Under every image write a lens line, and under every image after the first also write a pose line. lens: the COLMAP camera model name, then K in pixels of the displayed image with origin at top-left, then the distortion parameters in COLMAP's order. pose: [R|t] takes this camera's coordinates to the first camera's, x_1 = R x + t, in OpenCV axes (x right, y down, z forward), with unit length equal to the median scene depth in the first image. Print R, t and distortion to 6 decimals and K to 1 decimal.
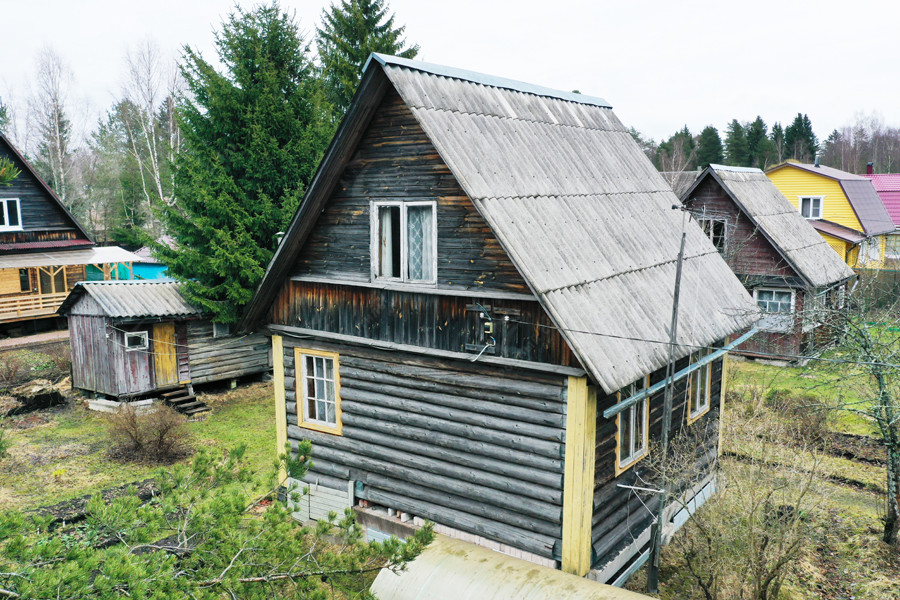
lens RADIAL K [[747.2, 0, 446.8], [0, 747.2, 300.9], [0, 0, 1]] dist [0.002999, 0.013269]
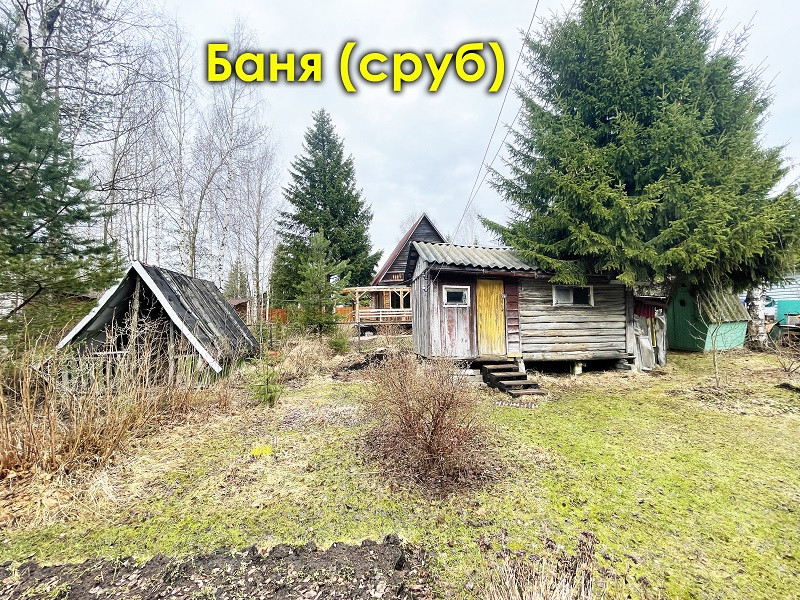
lens RADIAL K [[330.9, 0, 400.1], [0, 330.9, 301.9], [0, 0, 1]] dist [0.003085, -0.000264]
pose [[0.730601, -0.025839, -0.682316, -0.330495], [-0.069234, 0.991330, -0.111675, 0.170997], [0.679285, 0.128830, 0.722478, 1.104956]]
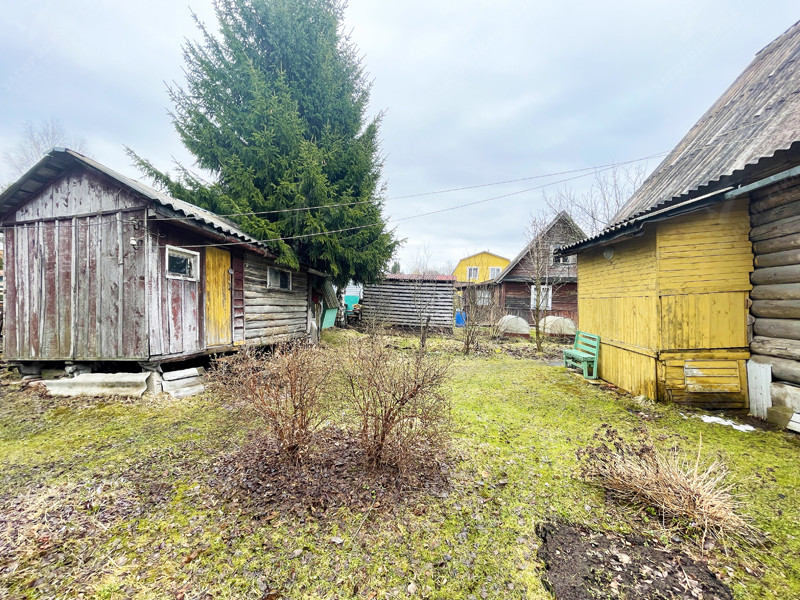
lens RADIAL K [[330.9, 0, 401.9], [0, 330.9, 298.3], [0, 0, 1]] dist [0.003085, -0.000264]
pose [[0.876336, 0.032868, 0.480578, -0.626995], [0.030229, 0.991951, -0.122964, 0.187692], [-0.480751, 0.122286, 0.868288, 1.125994]]
